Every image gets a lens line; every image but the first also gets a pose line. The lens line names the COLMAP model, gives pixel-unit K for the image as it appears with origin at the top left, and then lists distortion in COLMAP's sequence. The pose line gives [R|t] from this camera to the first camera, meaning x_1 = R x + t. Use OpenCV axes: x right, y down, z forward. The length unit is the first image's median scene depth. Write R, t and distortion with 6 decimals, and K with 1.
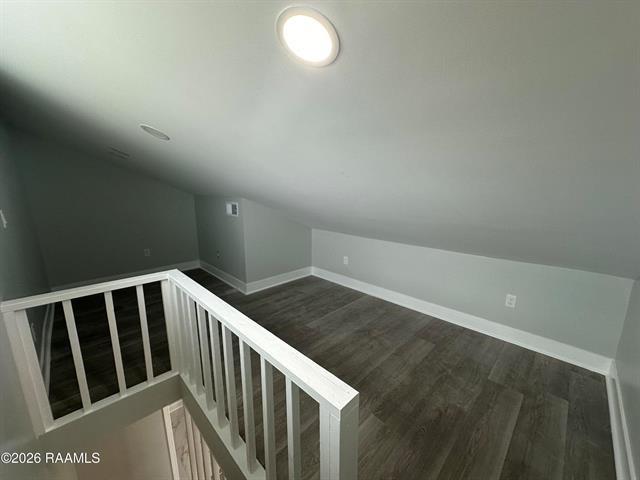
lens RADIAL K [[257.0, 0, 320.0], [0, 257.0, 240.0], [0, 0, 1]] dist [-0.001598, -0.000098]
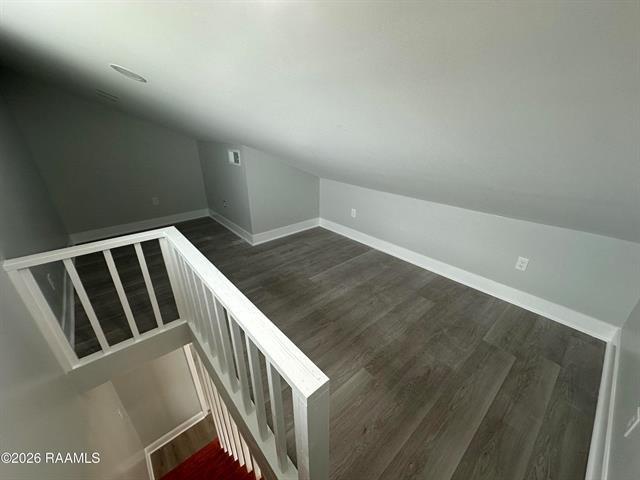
lens RADIAL K [[257.0, 0, 320.0], [0, 257.0, 240.0], [0, 0, 1]] dist [-0.001598, -0.000098]
pose [[0.998029, 0.025396, -0.057384, 0.062165], [-0.012400, 0.976231, 0.216378, -0.055887], [0.061515, -0.215240, 0.974622, 0.059314]]
